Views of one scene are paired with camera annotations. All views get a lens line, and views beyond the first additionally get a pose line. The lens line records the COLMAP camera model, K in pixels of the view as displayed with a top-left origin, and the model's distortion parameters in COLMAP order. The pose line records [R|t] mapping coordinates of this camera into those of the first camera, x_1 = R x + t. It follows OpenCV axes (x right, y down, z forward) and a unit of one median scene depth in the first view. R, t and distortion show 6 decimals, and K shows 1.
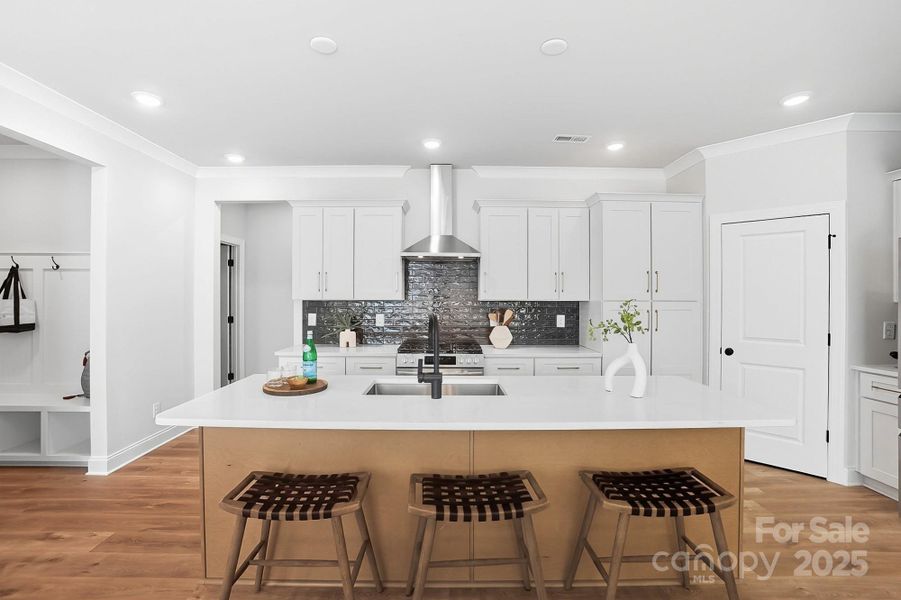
lens RADIAL K [[405.4, 0, 447.6], [0, 405.4, 296.5], [0, 0, 1]] dist [-0.057847, 0.019412]
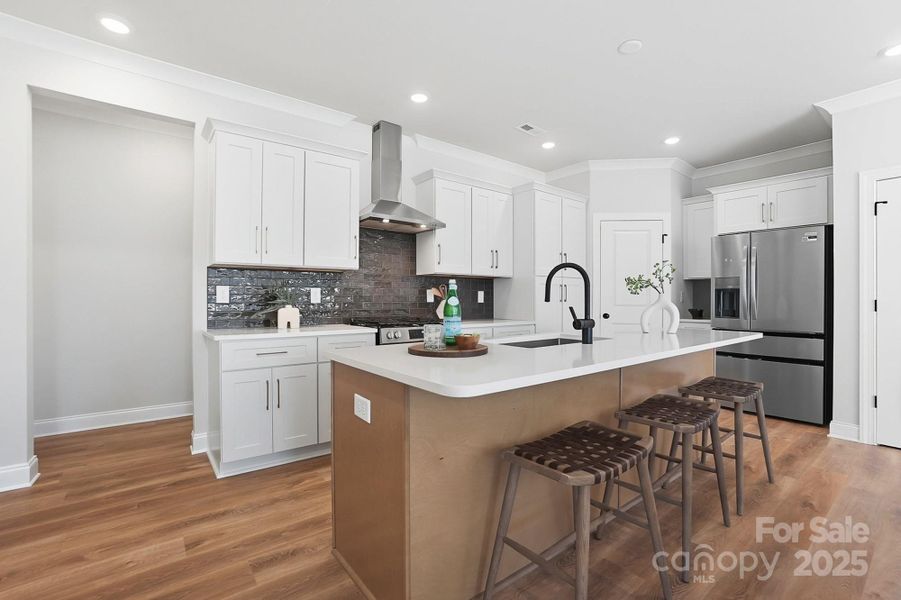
lens RADIAL K [[405.4, 0, 447.6], [0, 405.4, 296.5], [0, 0, 1]] dist [-0.057847, 0.019412]
pose [[0.793220, 0.002070, 0.608932, -0.483878], [0.000450, 0.999992, -0.003985, 0.068844], [-0.608935, 0.003435, 0.793213, 0.208093]]
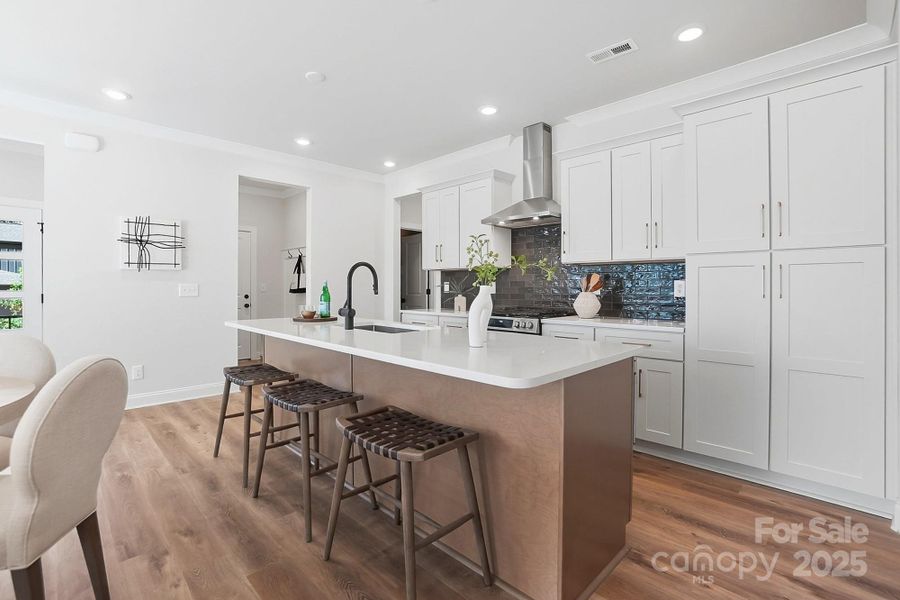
lens RADIAL K [[410.5, 0, 439.6], [0, 410.5, 290.1], [0, 0, 1]] dist [-0.040541, 0.000376]
pose [[0.696397, 0.001942, -0.717654, 0.546077], [0.001234, 0.999992, 0.003903, 0.064520], [0.717656, -0.003604, 0.696389, 0.164666]]
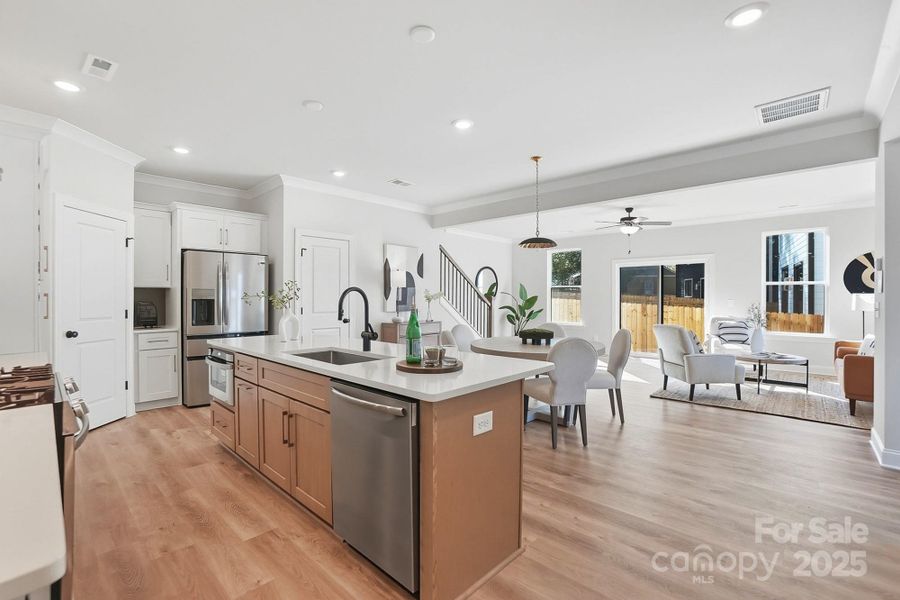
lens RADIAL K [[404.9, 0, 447.1], [0, 404.9, 296.5], [0, 0, 1]] dist [-0.057847, 0.019412]
pose [[-0.725604, -0.000163, 0.688113, -0.588883], [0.000476, 1.000000, 0.000740, 0.036595], [-0.688113, 0.000864, -0.725603, 0.925592]]
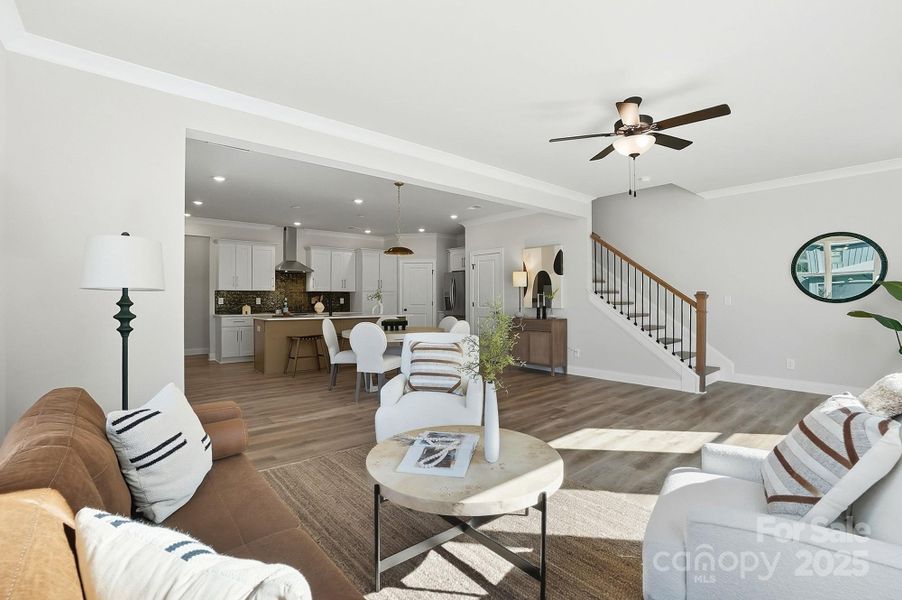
lens RADIAL K [[411.4, 0, 440.5], [0, 411.4, 290.1], [0, 0, 1]] dist [-0.040541, 0.000376]
pose [[0.775875, 0.008780, 0.630826, -0.794200], [0.004957, 0.999787, -0.020013, 0.052965], [-0.630868, 0.018655, 0.775666, -1.211029]]
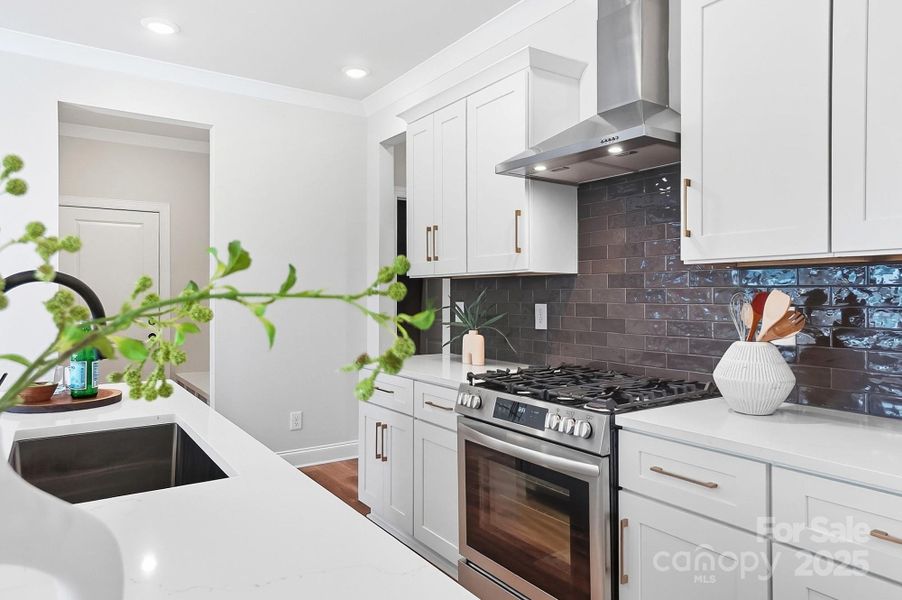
lens RADIAL K [[593.2, 0, 437.8], [0, 593.2, 298.3], [0, 0, 1]] dist [-0.001160, 0.000688]
pose [[0.550700, 0.000326, -0.834703, 0.388365], [-0.001010, 0.999999, -0.000276, 0.039159], [0.834703, 0.000995, 0.550700, 0.540896]]
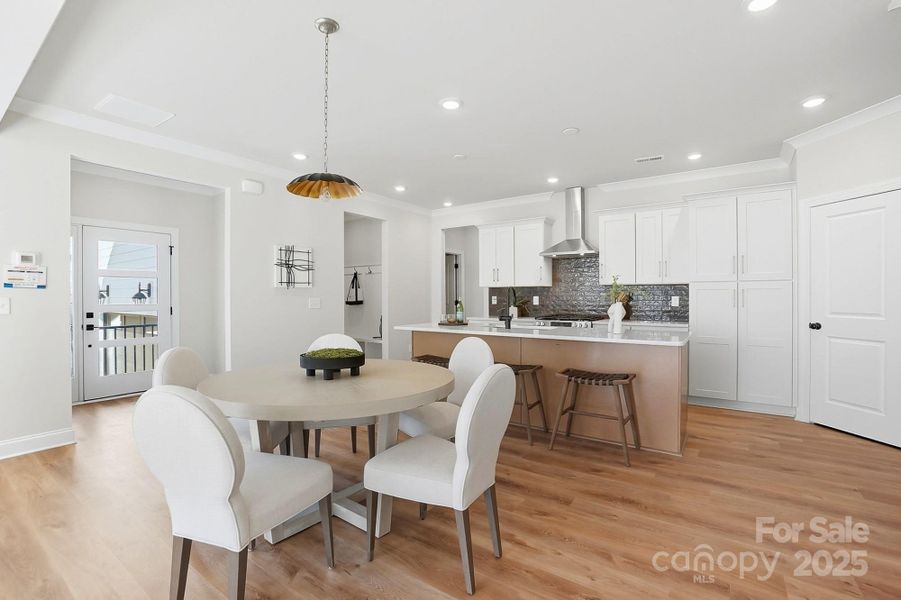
lens RADIAL K [[405.4, 0, 447.6], [0, 405.4, 296.5], [0, 0, 1]] dist [-0.057847, 0.019412]
pose [[0.812843, -0.006468, -0.582447, 0.454183], [0.004942, 0.999979, -0.004208, 0.052419], [0.582462, 0.000542, 0.812858, -0.393384]]
